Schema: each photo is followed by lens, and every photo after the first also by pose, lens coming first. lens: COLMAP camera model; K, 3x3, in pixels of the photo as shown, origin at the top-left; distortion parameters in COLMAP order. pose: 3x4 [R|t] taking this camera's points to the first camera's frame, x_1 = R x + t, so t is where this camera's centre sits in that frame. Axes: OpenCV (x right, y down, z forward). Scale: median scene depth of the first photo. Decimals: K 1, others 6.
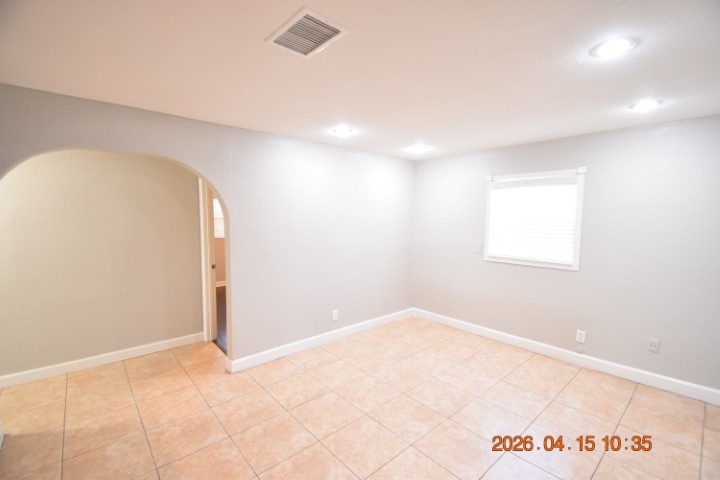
lens RADIAL K [[317.2, 0, 360.4], [0, 317.2, 240.2], [0, 0, 1]] dist [-0.001084, -0.001427]
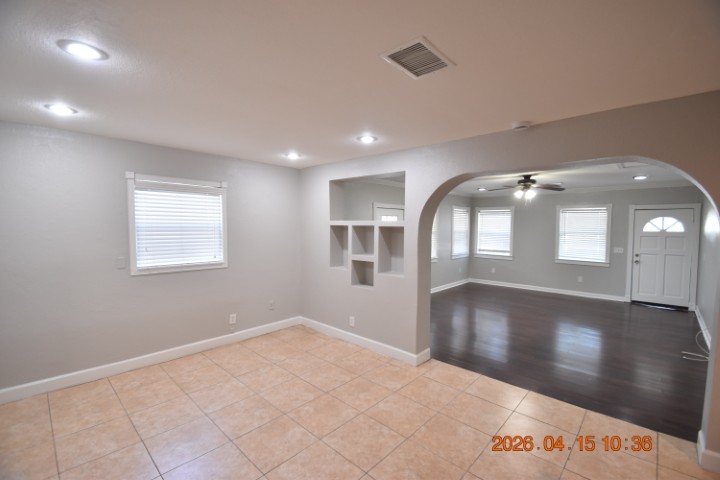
lens RADIAL K [[317.2, 0, 355.0], [0, 317.2, 239.7], [0, 0, 1]] dist [-0.001084, -0.001427]
pose [[-0.090283, -0.049778, 0.994671, -0.571938], [0.066615, 0.996212, 0.055901, -0.044695], [-0.993686, 0.071307, -0.086625, 0.610623]]
